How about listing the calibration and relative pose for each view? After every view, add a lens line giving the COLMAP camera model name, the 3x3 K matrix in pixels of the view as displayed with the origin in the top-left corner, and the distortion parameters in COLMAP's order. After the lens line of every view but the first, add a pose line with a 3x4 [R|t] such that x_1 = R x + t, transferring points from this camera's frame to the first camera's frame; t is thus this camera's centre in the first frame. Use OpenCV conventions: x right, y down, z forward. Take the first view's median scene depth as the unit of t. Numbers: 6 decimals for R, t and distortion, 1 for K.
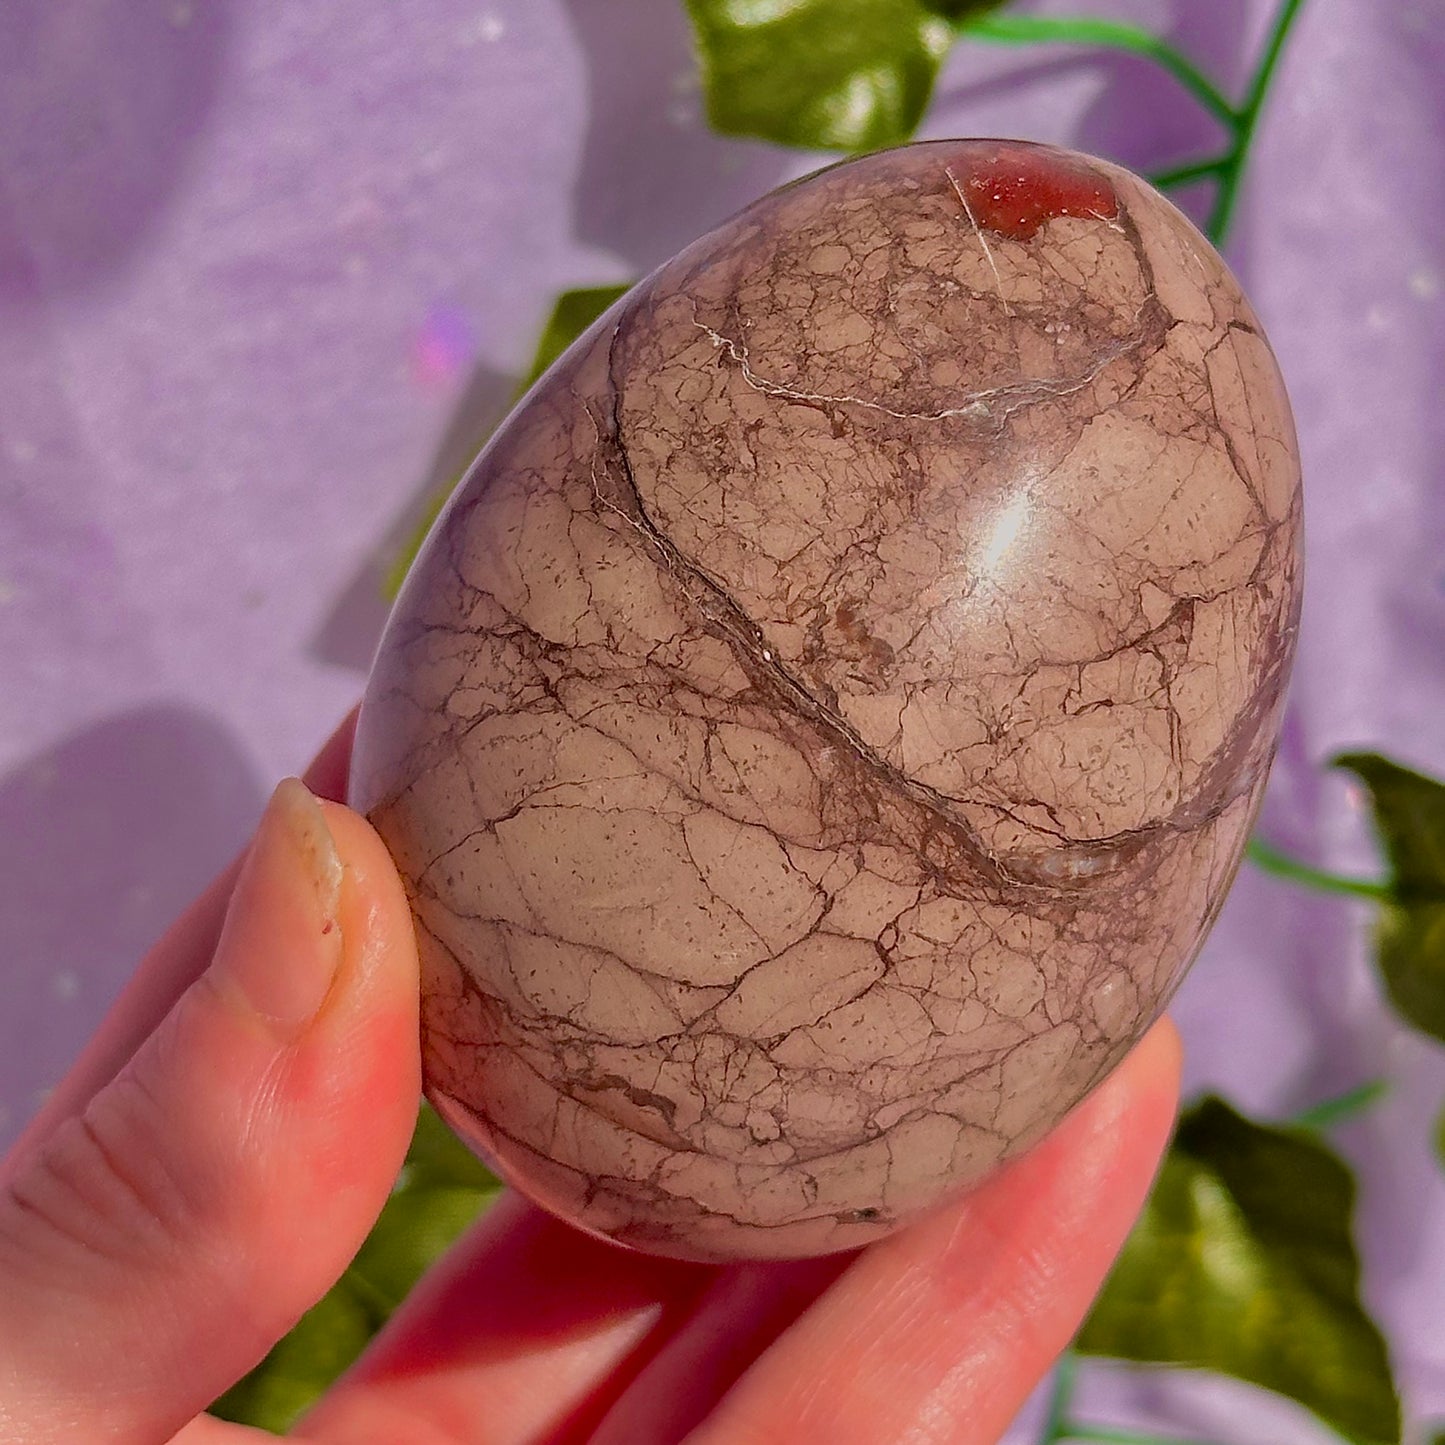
lens RADIAL K [[4336.5, 0, 756.1], [0, 4336.5, 720.1], [0, 0, 1]] dist [0.431294, 0.297013]
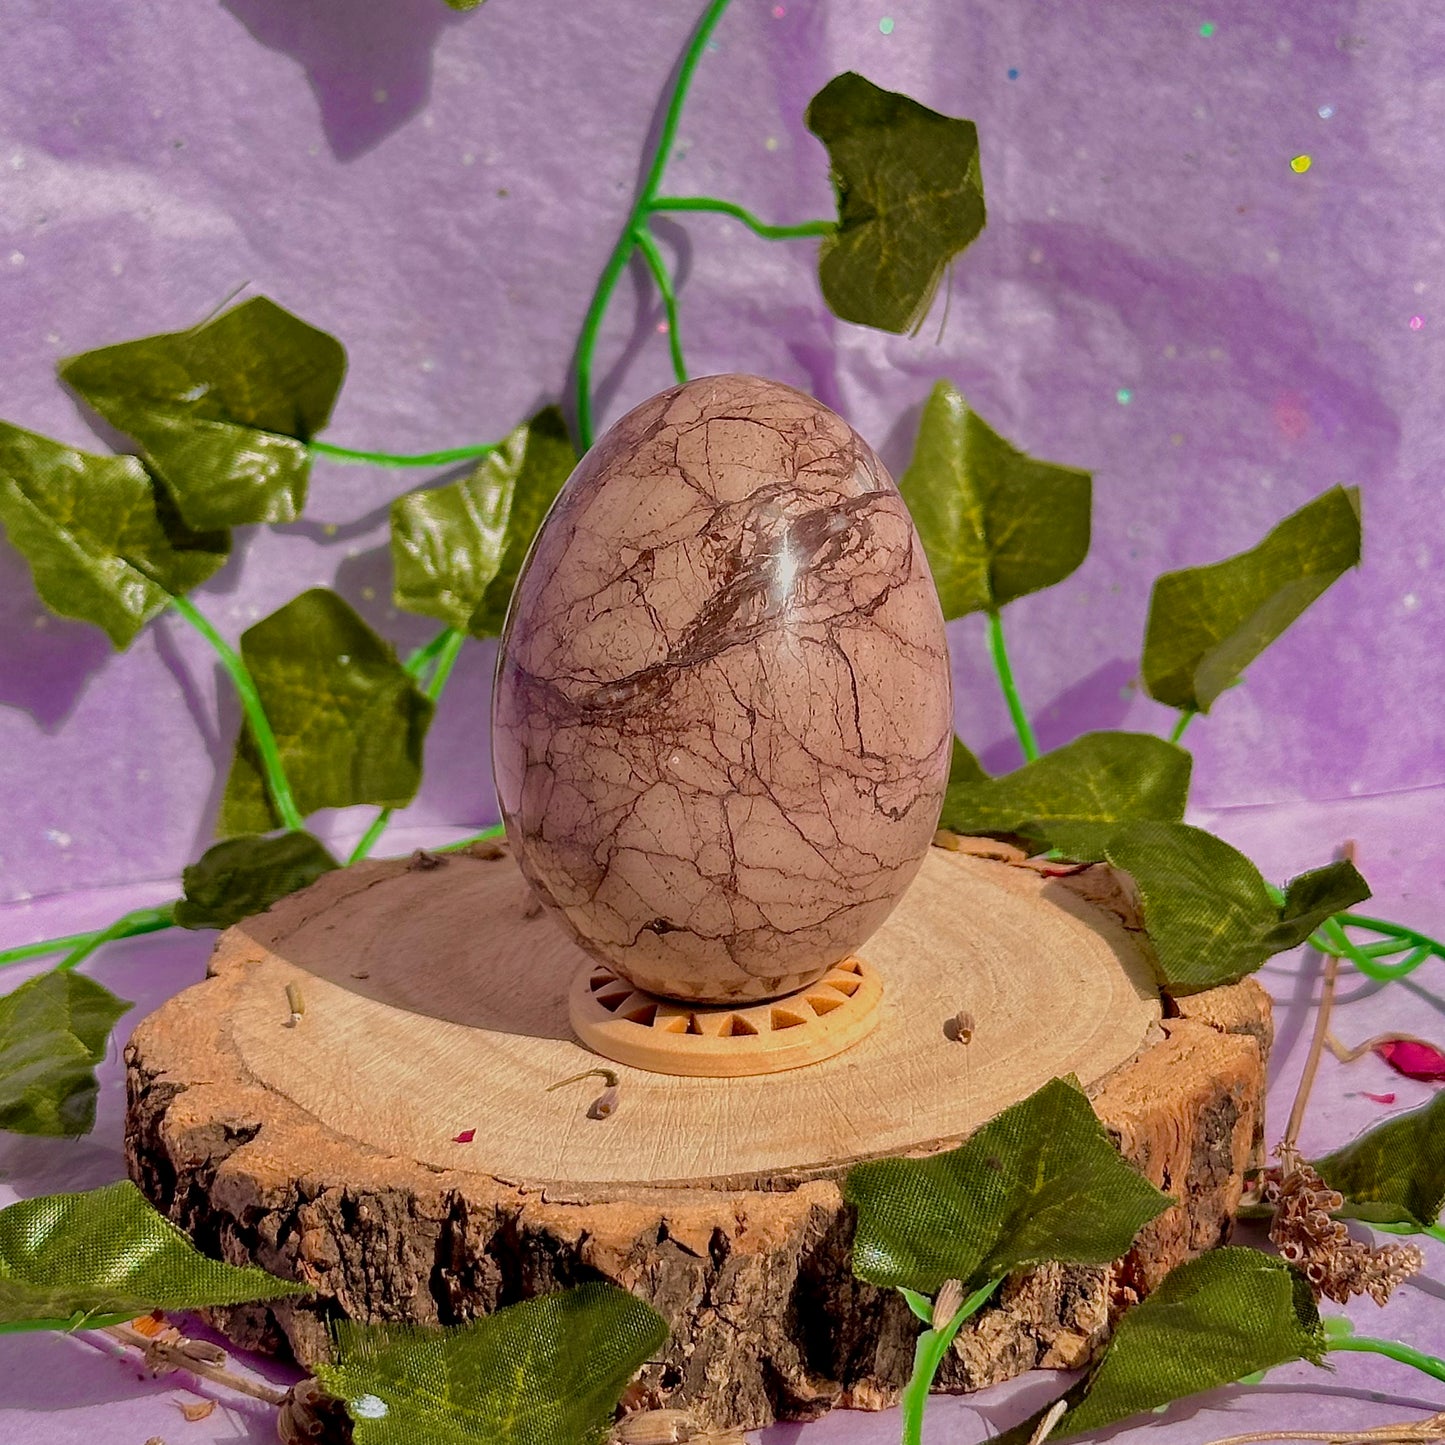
lens RADIAL K [[3855.9, 0, 722.5], [0, 3855.9, 722.5], [0, 0, 1]] dist [0.326821, 0.180118]
pose [[0.479387, -0.345014, -0.806941, 1.457890], [0.022931, 0.924093, -0.381480, 0.691101], [0.877304, 0.164373, 0.450910, 0.269255]]
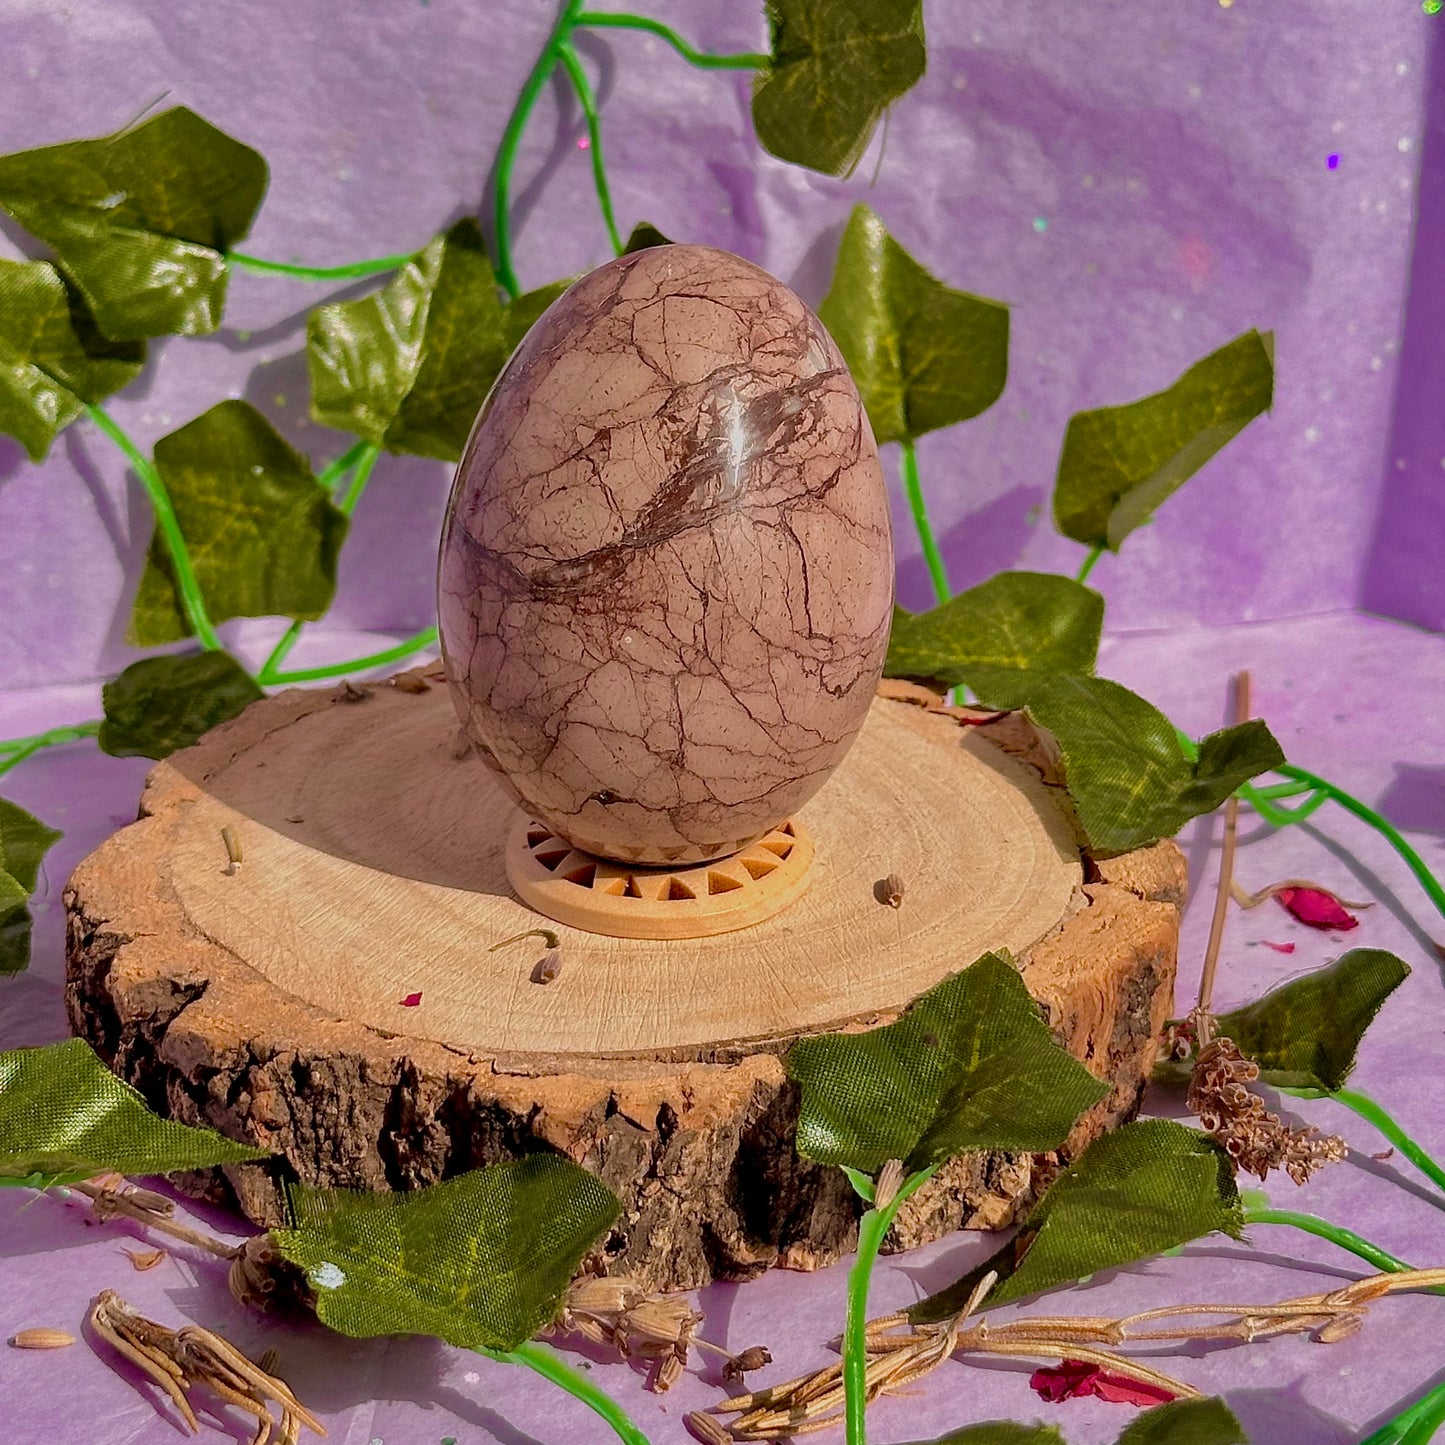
lens RADIAL K [[3855.9, 0, 722.5], [0, 3855.9, 722.5], [0, 0, 1]] dist [0.326821, 0.180118]
pose [[0.531181, -0.257359, -0.807226, 1.474825], [0.020633, 0.956397, -0.291340, 0.596741], [0.847007, 0.138098, 0.513330, 0.176909]]
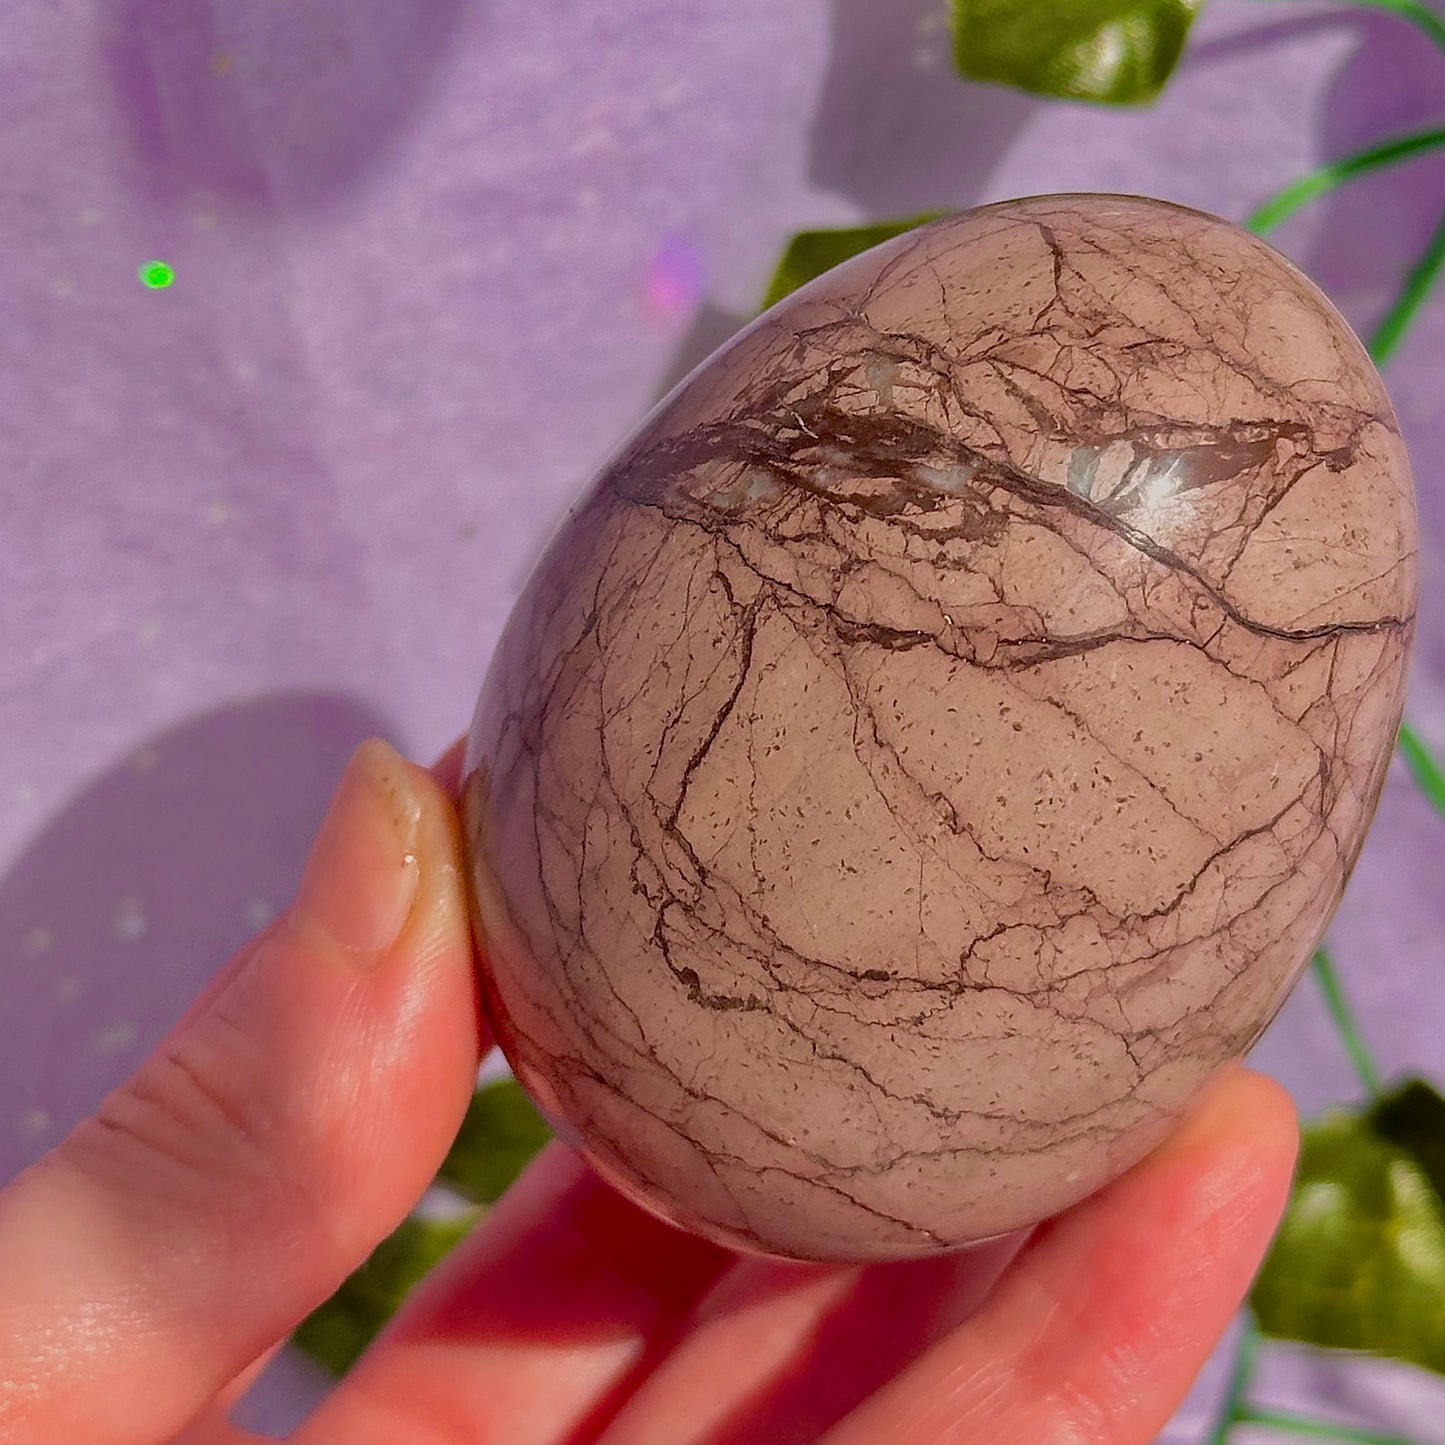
lens RADIAL K [[4416.8, 0, 720.0], [0, 4416.8, 688.7], [0, 0, 1]] dist [0.380804, -0.532551]
pose [[-0.302288, -0.313976, -0.900023, 1.029268], [-0.824181, 0.560462, 0.081297, -0.054390], [0.478903, 0.766356, -0.428194, 1.510575]]
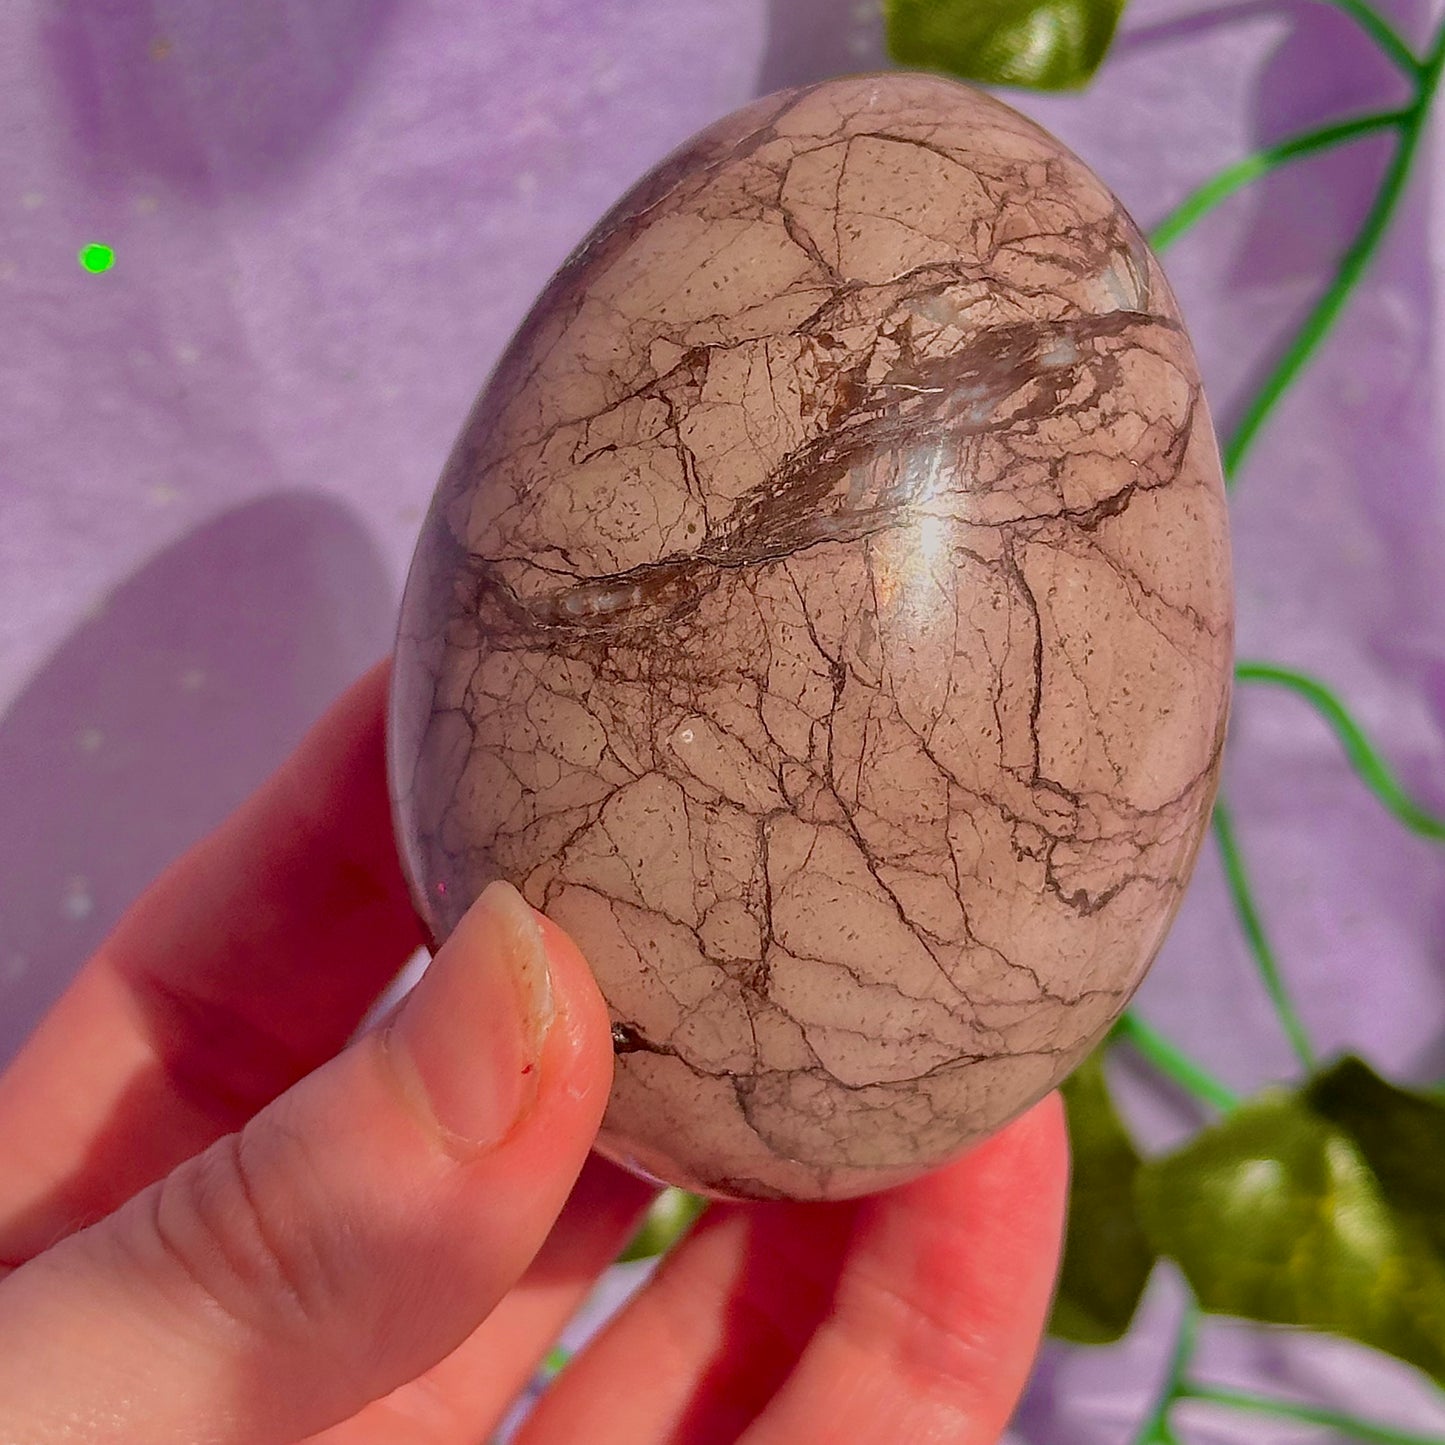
lens RADIAL K [[4416.8, 0, 720.0], [0, 4416.8, 688.7], [0, 0, 1]] dist [0.380804, -0.532551]
pose [[0.464146, -0.299046, -0.833751, 0.957430], [-0.148279, 0.901769, -0.405988, 0.474354], [0.873260, 0.312065, 0.374210, 0.627590]]
